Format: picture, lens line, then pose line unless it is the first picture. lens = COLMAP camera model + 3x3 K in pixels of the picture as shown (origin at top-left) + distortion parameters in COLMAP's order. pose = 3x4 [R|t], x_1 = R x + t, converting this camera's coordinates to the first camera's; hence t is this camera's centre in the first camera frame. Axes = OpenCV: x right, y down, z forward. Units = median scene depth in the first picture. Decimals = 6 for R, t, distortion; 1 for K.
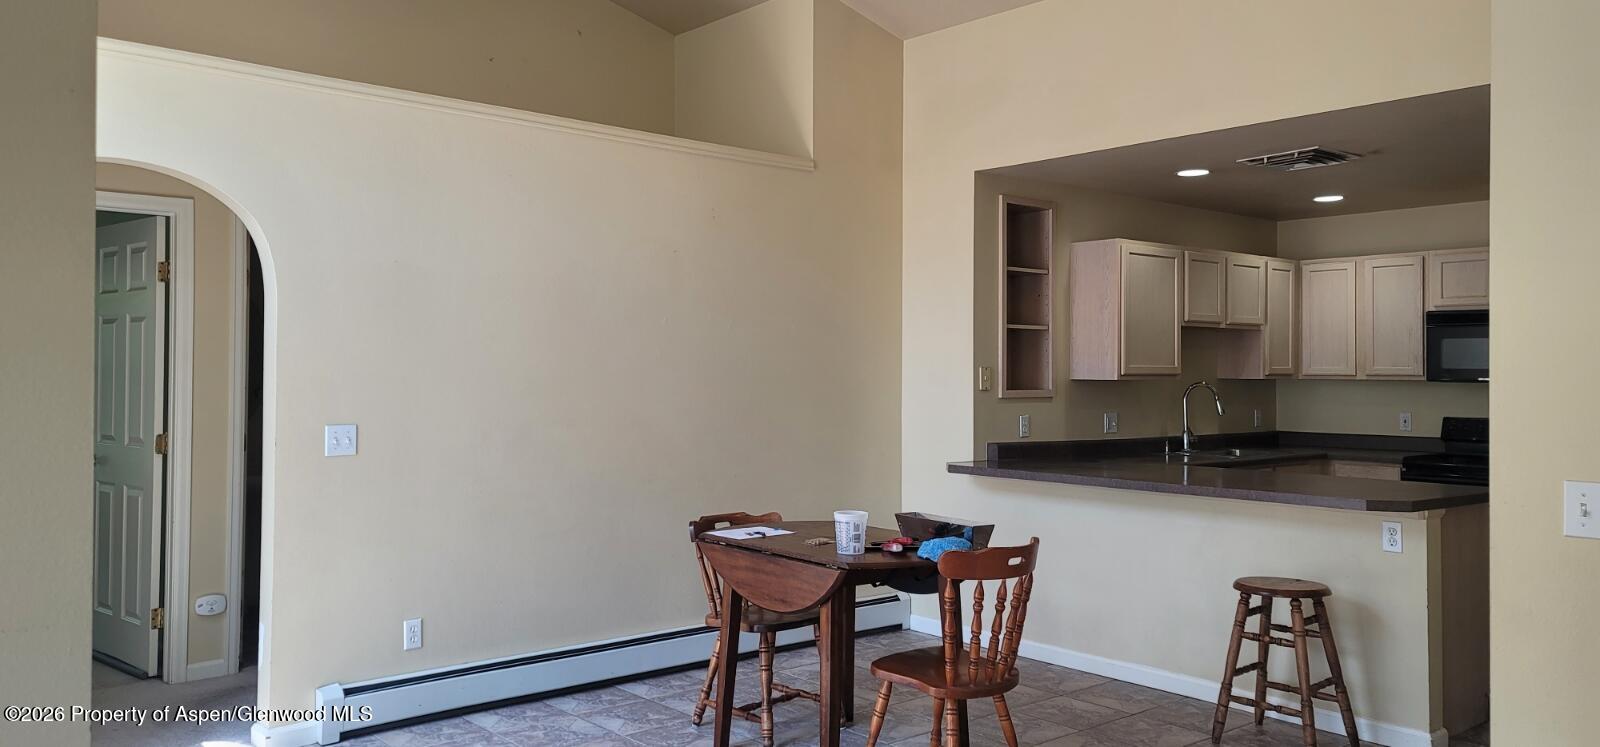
lens RADIAL K [[1189.8, 0, 800.0], [0, 1189.8, 373.5], [0, 0, 1]] dist [0.074431, 0.002485]
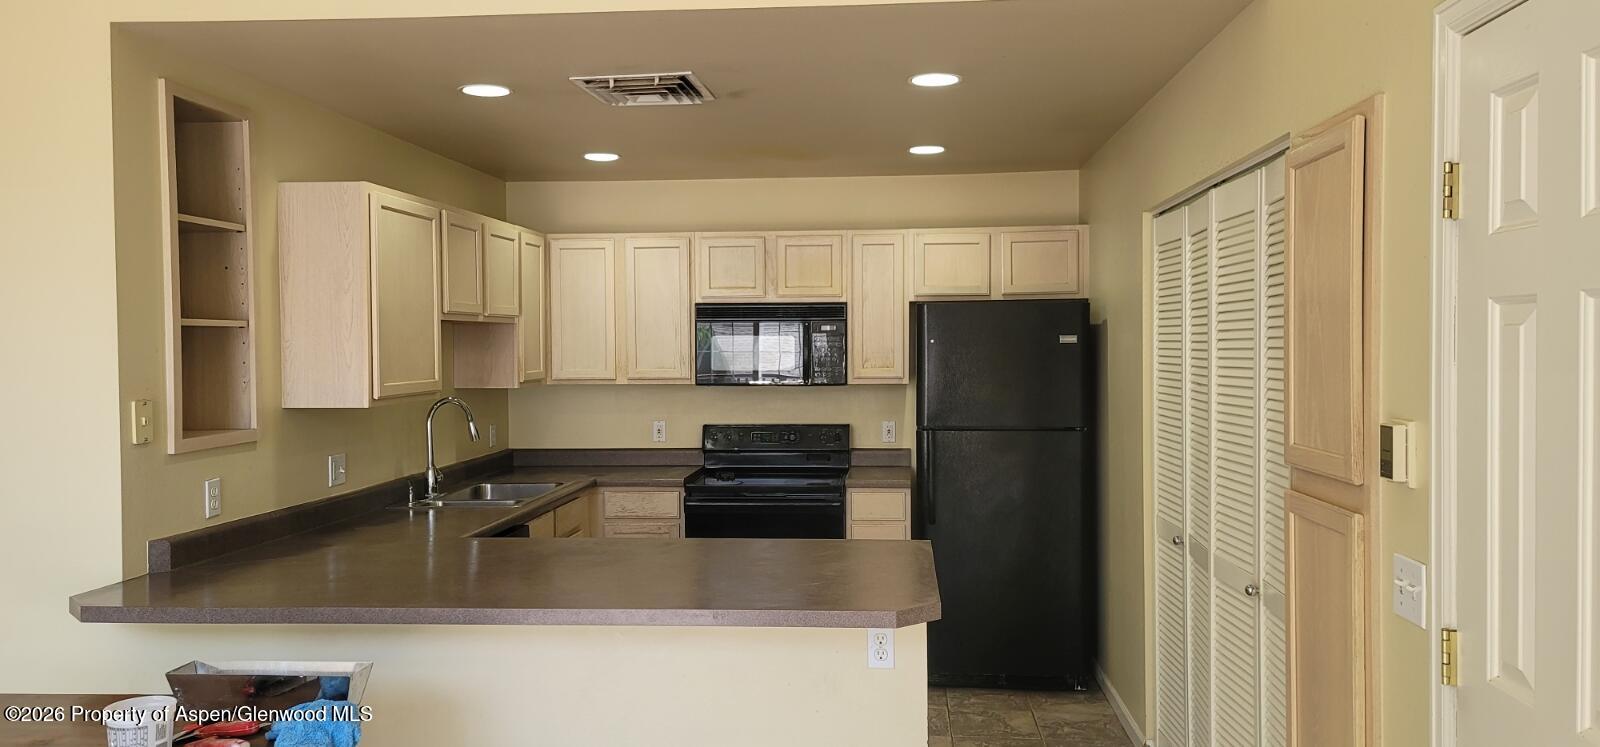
lens RADIAL K [[1189.8, 0, 800.0], [0, 1189.8, 373.5], [0, 0, 1]] dist [0.074431, 0.002485]
pose [[0.727494, -0.027760, 0.685553, -0.002210], [0.011871, 0.999541, 0.027877, -0.026036], [-0.686012, -0.012142, 0.727489, 0.365071]]
